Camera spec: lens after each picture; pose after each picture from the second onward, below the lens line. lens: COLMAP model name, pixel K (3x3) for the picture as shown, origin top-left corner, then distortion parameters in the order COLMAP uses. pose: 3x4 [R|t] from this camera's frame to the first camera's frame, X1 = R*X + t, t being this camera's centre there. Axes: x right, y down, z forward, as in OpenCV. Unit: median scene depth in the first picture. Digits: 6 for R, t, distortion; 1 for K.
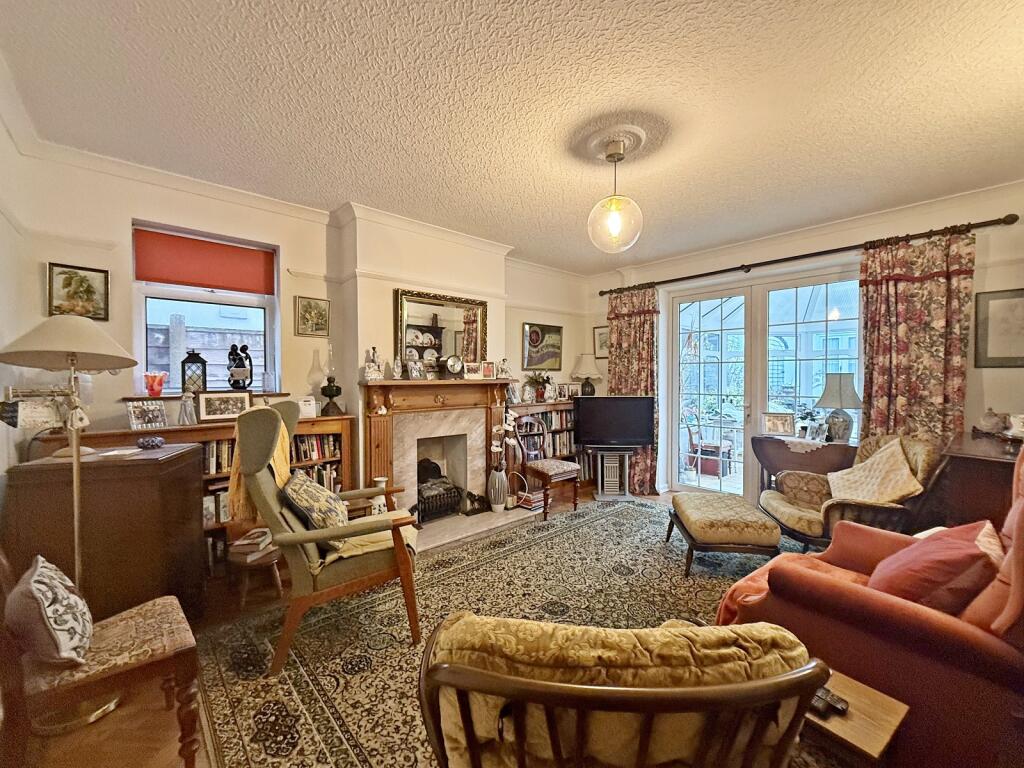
lens RADIAL K [[415.7, 0, 519.5], [0, 415.7, 381.3], [0, 0, 1]] dist [0.000205, 0.000158]
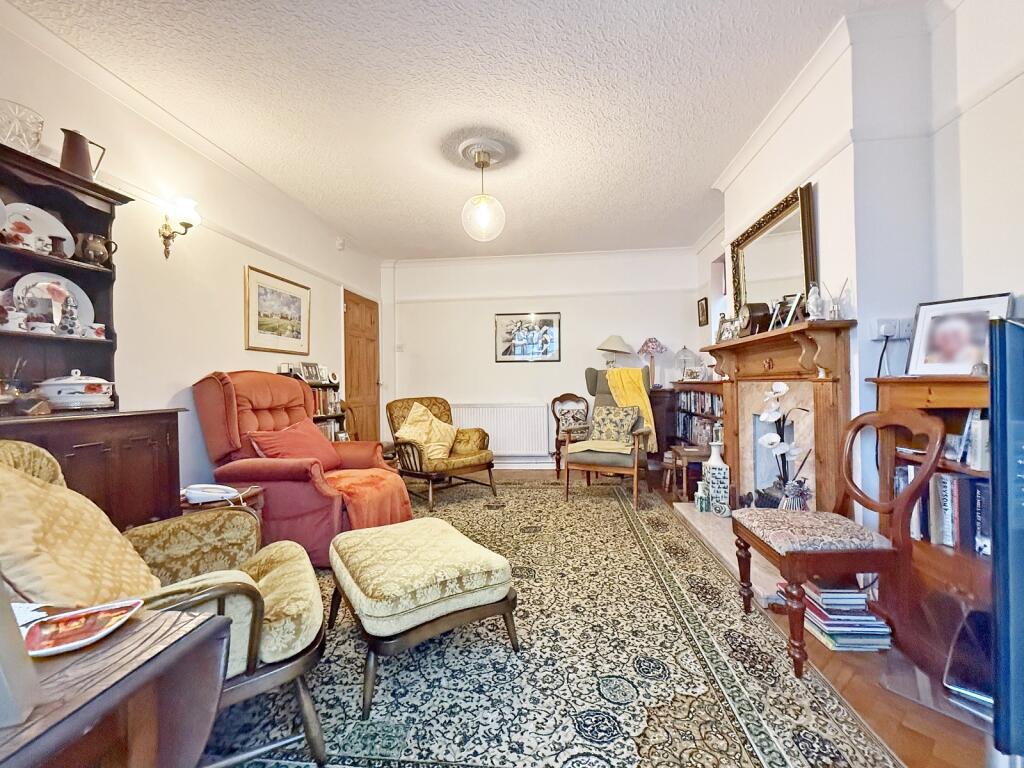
lens RADIAL K [[415.7, 0, 519.5], [0, 415.7, 381.3], [0, 0, 1]] dist [0.000205, 0.000158]
pose [[-0.739016, 0.008994, -0.673627, 0.784083], [0.006066, 0.999959, 0.006696, 0.078472], [0.673660, 0.000863, -0.739041, 1.576150]]
